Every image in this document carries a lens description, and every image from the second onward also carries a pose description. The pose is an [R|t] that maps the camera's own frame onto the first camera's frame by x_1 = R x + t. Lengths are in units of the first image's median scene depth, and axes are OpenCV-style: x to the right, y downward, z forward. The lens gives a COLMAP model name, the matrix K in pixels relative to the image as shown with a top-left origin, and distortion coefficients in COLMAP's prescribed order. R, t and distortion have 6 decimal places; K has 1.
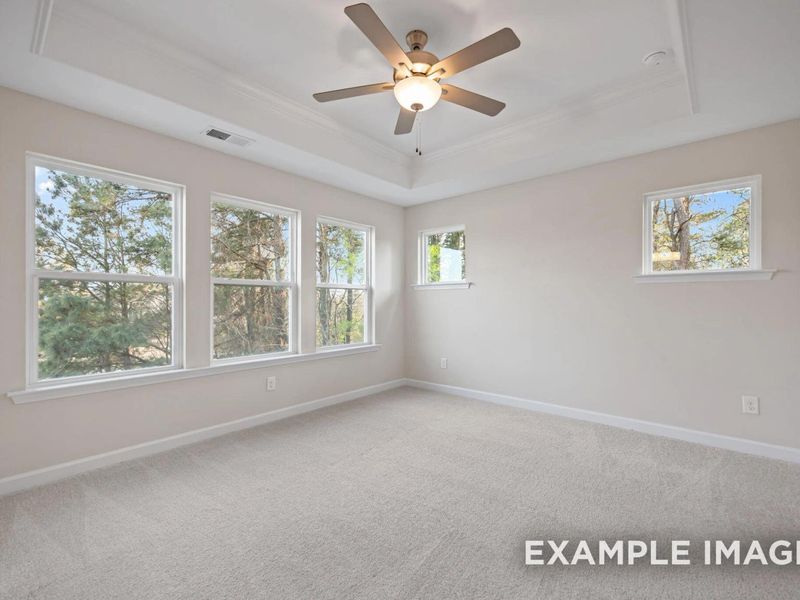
lens RADIAL K [[366.5, 0, 383.2], [0, 366.5, 306.4], [0, 0, 1]] dist [-0.000669, 0.000021]
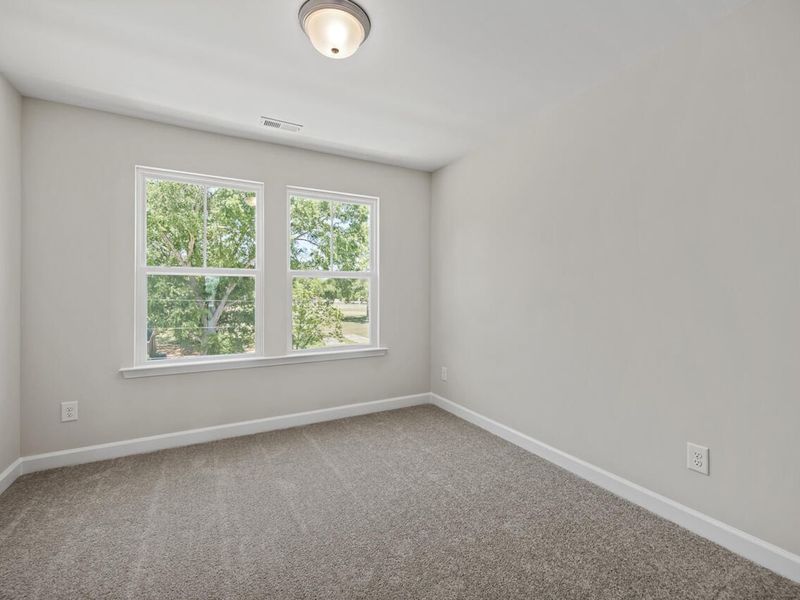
lens RADIAL K [[352.2, 0, 398.1], [0, 352.2, 290.9], [0, 0, 1]] dist [0.001702, 0.000474]
pose [[0.929987, -0.004680, -0.367564, 0.285142], [-0.000606, 0.999898, -0.014265, -0.004175], [0.367593, 0.013489, 0.929889, 0.322395]]
